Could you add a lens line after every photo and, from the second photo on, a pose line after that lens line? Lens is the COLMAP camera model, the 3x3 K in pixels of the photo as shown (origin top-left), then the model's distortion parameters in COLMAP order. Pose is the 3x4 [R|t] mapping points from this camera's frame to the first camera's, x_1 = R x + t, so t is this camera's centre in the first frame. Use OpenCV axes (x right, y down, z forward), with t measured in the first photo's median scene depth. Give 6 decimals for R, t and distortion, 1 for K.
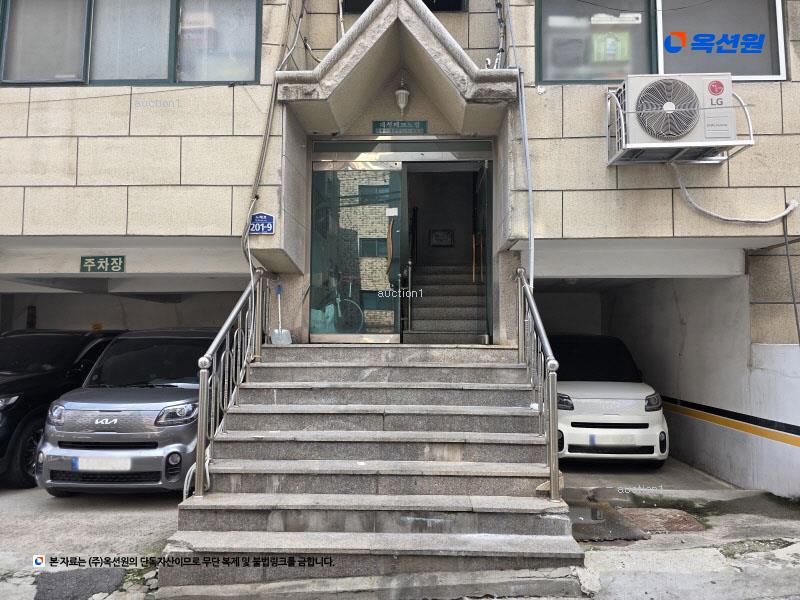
lens RADIAL K [[554.5, 0, 400.6], [0, 554.5, 287.8], [0, 0, 1]] dist [0.054604, -0.055267]
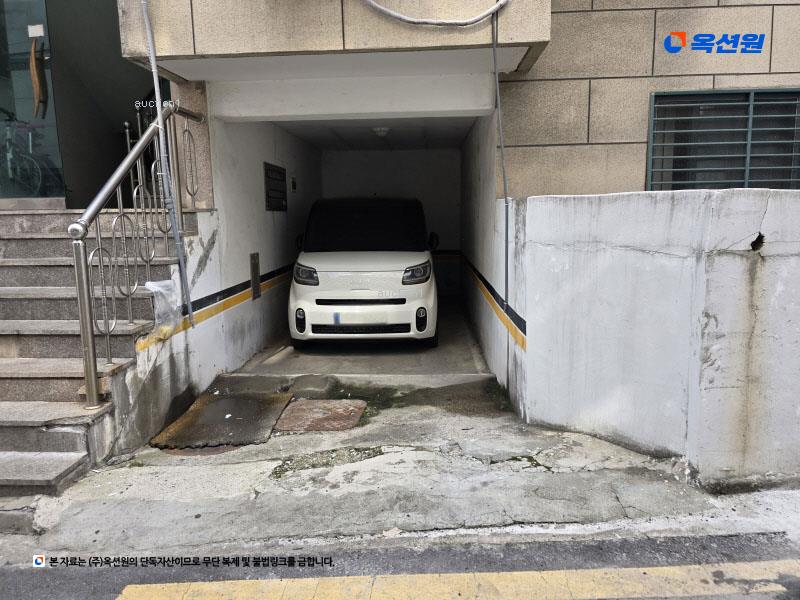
lens RADIAL K [[554.5, 0, 400.6], [0, 554.5, 287.8], [0, 0, 1]] dist [0.054604, -0.055267]
pose [[0.999680, -0.019458, -0.016185, 0.564560], [0.022623, 0.973699, 0.226714, 0.044759], [0.011348, -0.227008, 0.973827, 0.232137]]
